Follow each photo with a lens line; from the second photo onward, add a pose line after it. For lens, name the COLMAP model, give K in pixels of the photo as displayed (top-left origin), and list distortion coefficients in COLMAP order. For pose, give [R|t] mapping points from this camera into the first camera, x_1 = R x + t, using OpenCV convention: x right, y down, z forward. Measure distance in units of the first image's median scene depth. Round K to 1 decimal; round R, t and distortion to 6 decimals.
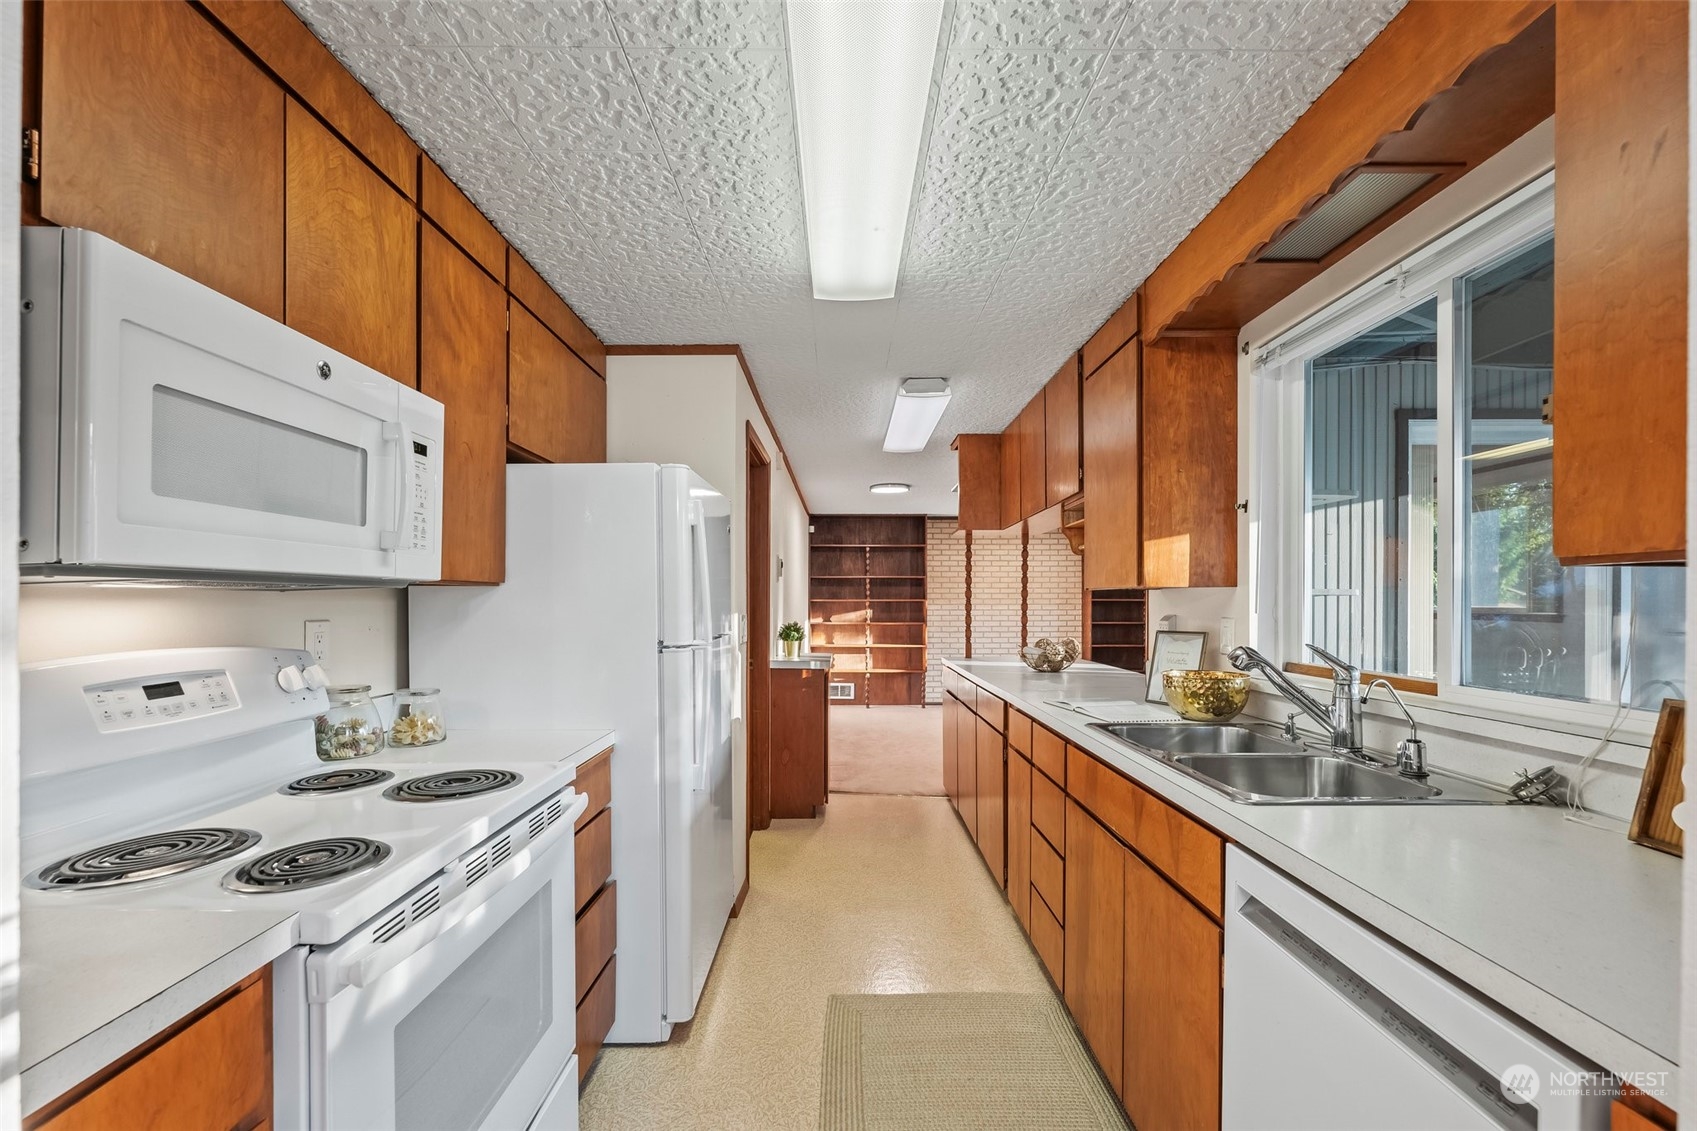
lens RADIAL K [[709.1, 0, 838.2], [0, 709.1, 605.2], [0, 0, 1]] dist [-0.001455, -0.000216]
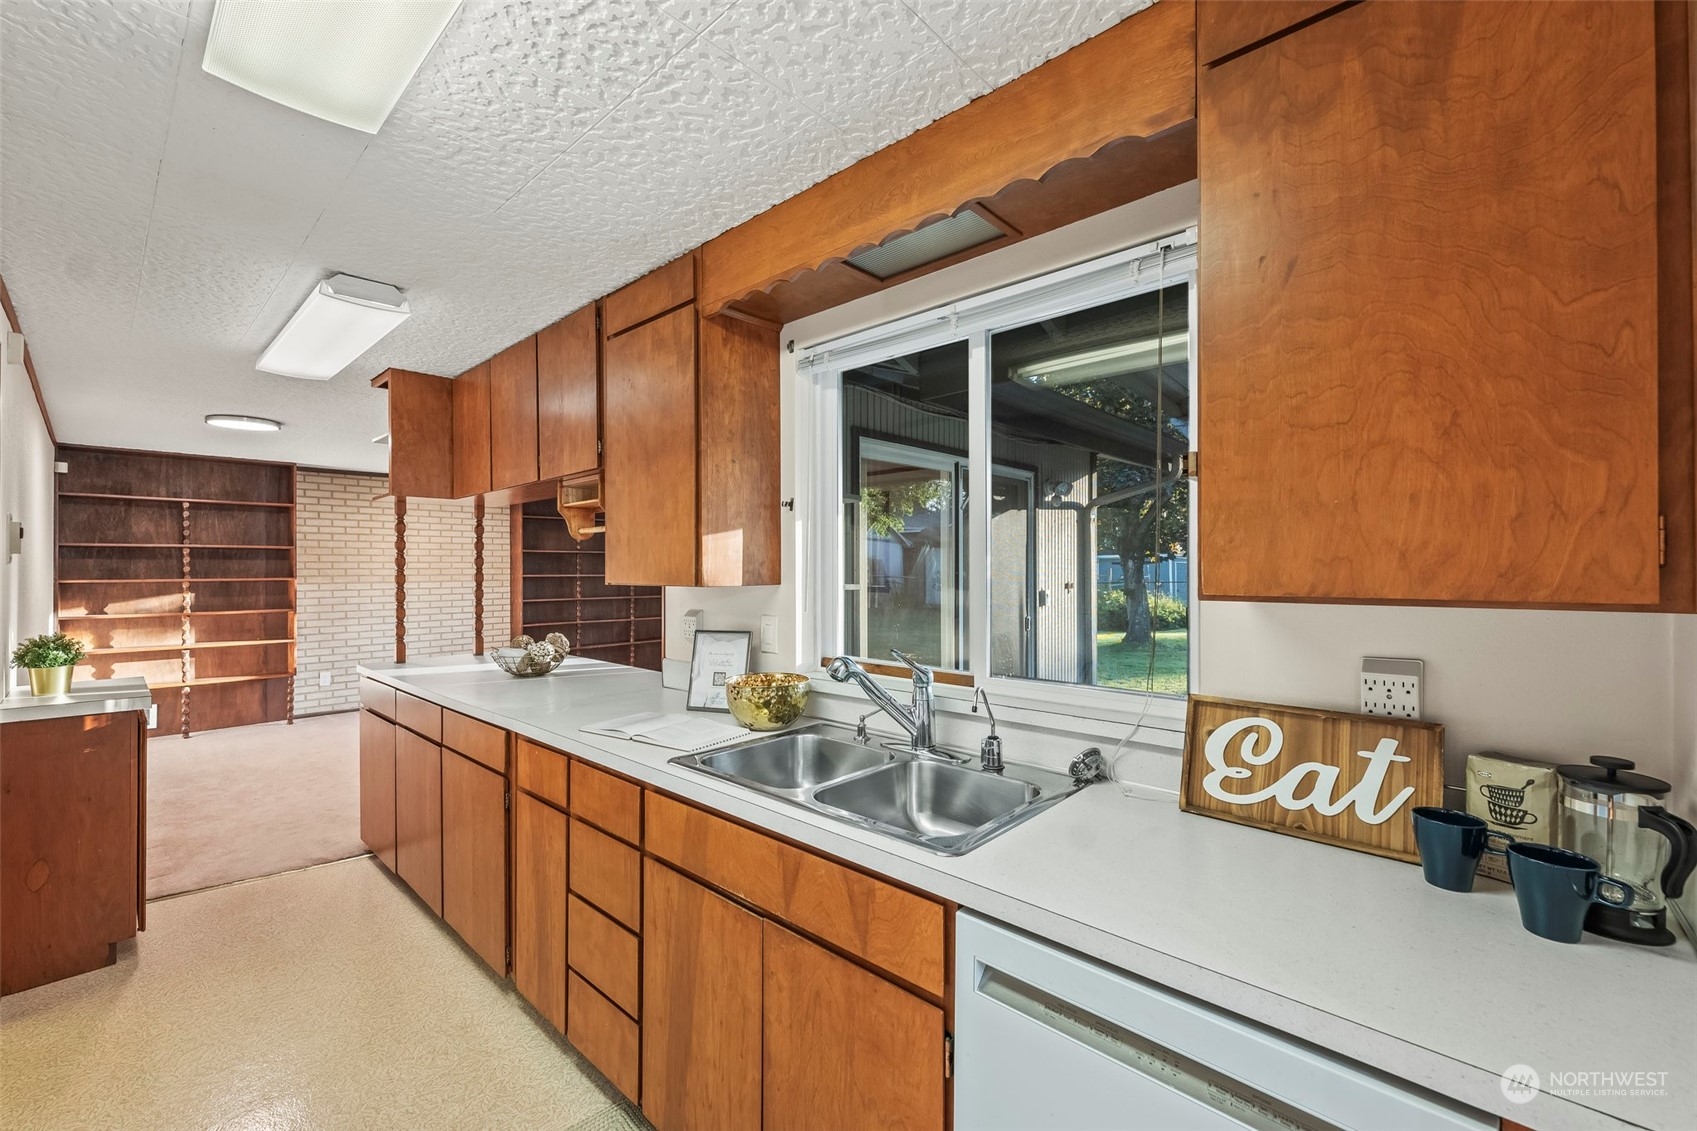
lens RADIAL K [[697.2, 0, 848.5], [0, 697.2, 565.5], [0, 0, 1]] dist [0.002226, 0.000697]
pose [[0.673646, -0.001193, 0.739053, -0.093316], [0.007057, 0.999963, -0.004818, -0.046803], [-0.739021, 0.008461, 0.673630, 0.271334]]
